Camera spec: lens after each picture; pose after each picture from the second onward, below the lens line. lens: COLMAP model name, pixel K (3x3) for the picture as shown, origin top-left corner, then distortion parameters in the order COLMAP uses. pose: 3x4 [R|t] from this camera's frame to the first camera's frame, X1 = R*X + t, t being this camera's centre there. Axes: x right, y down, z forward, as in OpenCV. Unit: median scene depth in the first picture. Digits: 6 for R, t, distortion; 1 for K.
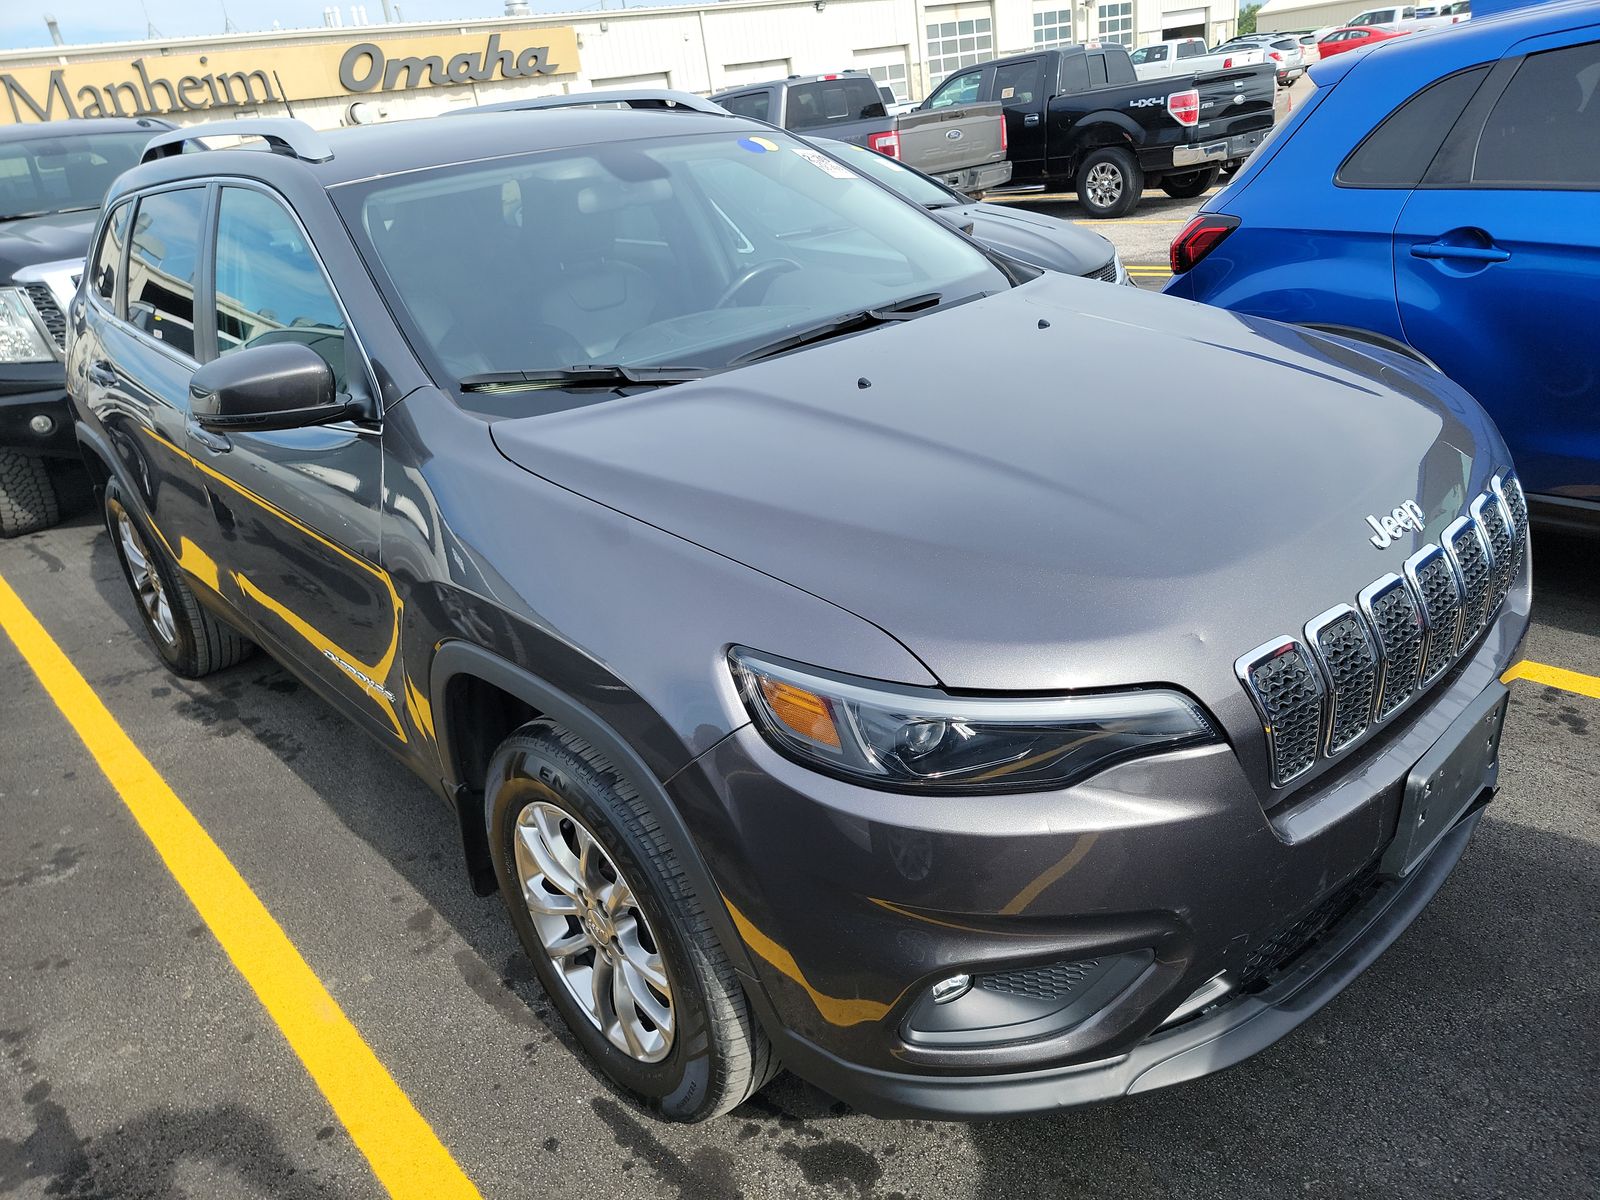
lens RADIAL K [[1263.8, 0, 800.0], [0, 1263.8, 600.0], [0, 0, 1]] dist [0.097040, -0.104040]
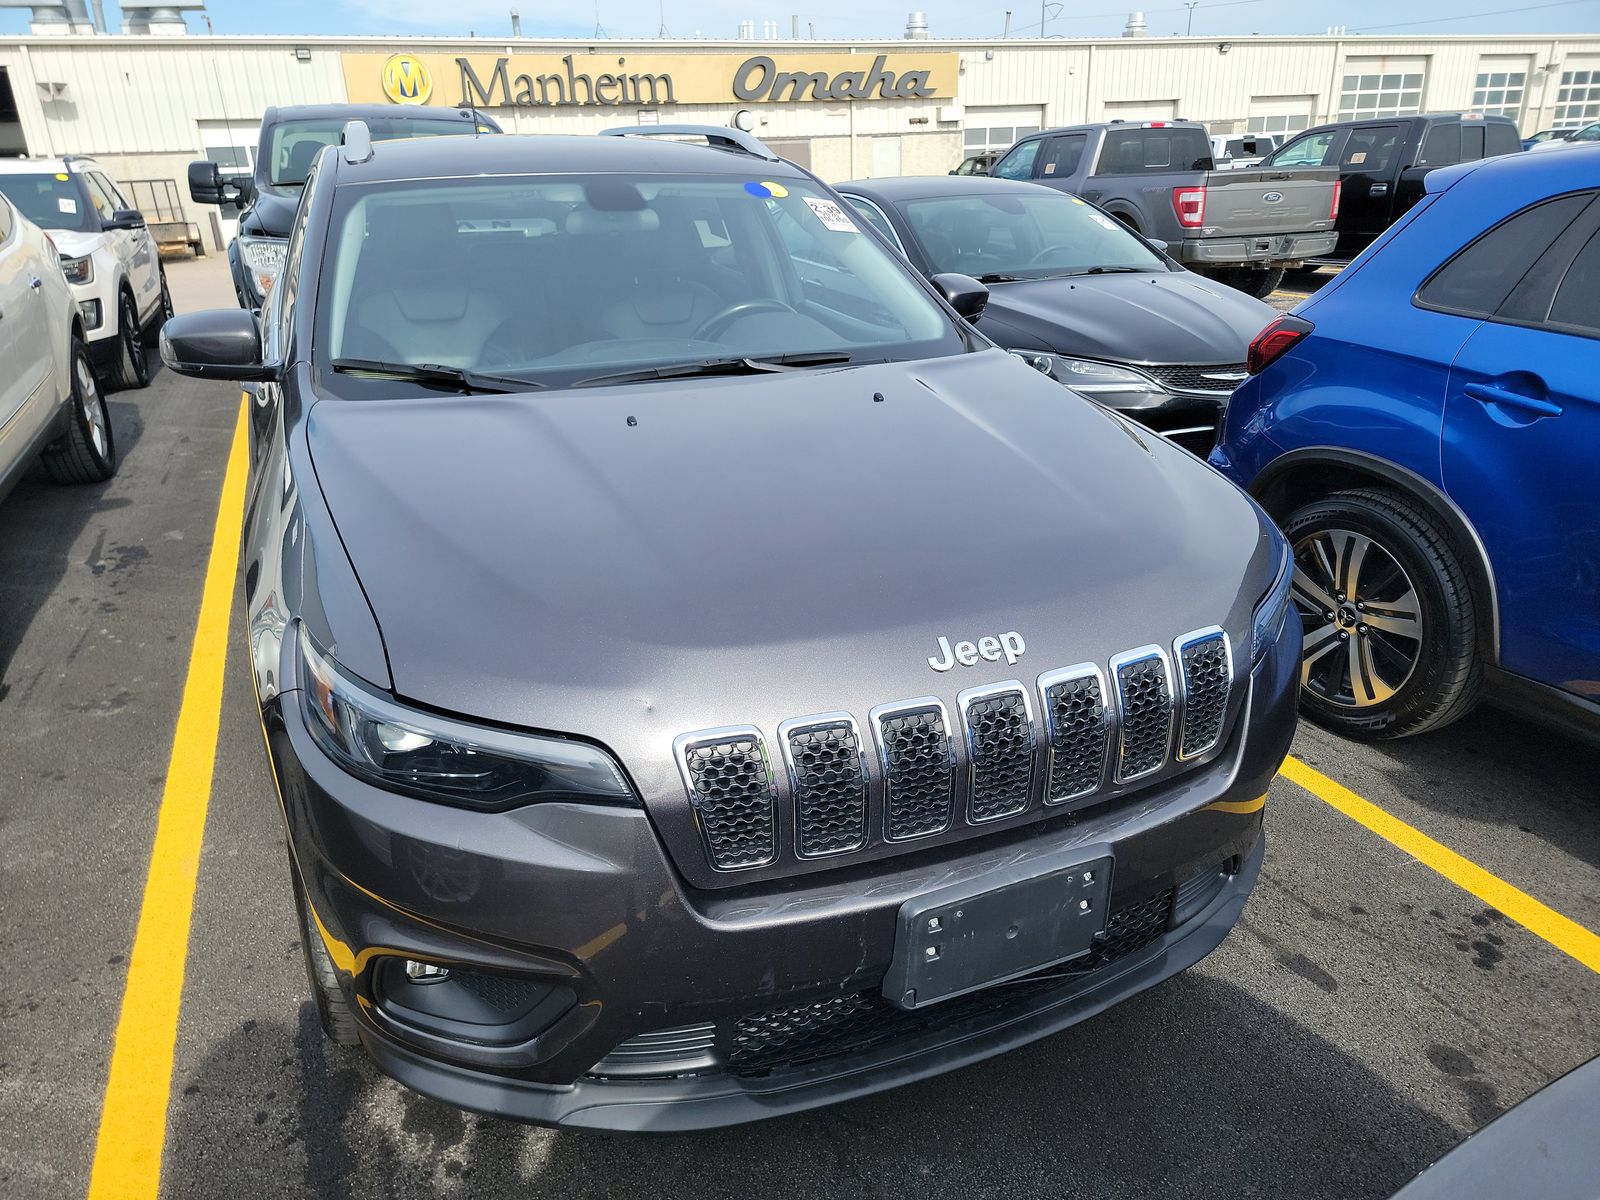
lens RADIAL K [[1276.8, 0, 800.0], [0, 1276.8, 600.0], [0, 0, 1]] dist [0.102991, -0.113606]
pose [[0.926044, 0.208528, -0.314577, 0.130714], [-0.213124, 0.976818, 0.020127, -0.018155], [0.311482, 0.048405, 0.949018, 0.006845]]
